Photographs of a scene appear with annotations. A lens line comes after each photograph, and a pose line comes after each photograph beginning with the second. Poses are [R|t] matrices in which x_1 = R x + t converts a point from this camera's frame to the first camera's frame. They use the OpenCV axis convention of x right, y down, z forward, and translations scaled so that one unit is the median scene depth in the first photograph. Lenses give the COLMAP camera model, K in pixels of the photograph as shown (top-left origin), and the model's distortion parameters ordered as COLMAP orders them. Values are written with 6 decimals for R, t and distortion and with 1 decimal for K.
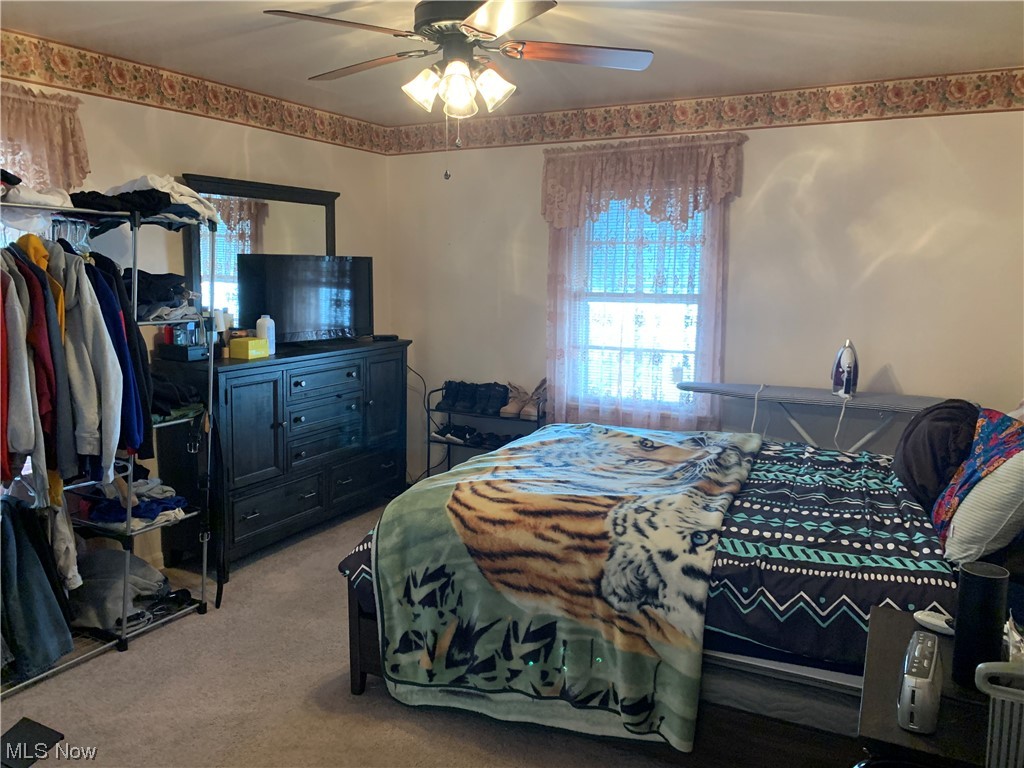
lens RADIAL K [[792.5, 0, 522.6], [0, 792.5, 383.5], [0, 0, 1]] dist [0.048886, -0.071067]
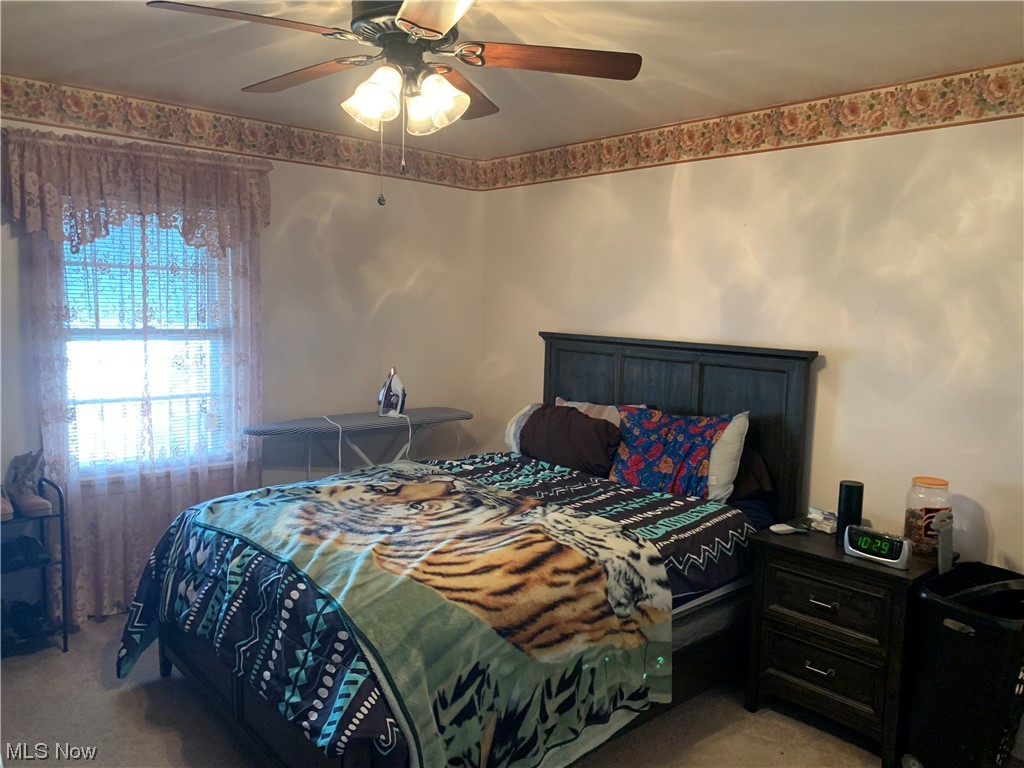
lens RADIAL K [[792.5, 0, 521.8], [0, 792.5, 378.3], [0, 0, 1]] dist [0.048886, -0.071067]
pose [[0.347399, -0.093159, 0.933079, -0.886790], [0.105211, 0.992642, 0.059934, -0.129769], [-0.931797, 0.077349, 0.354644, 0.638961]]
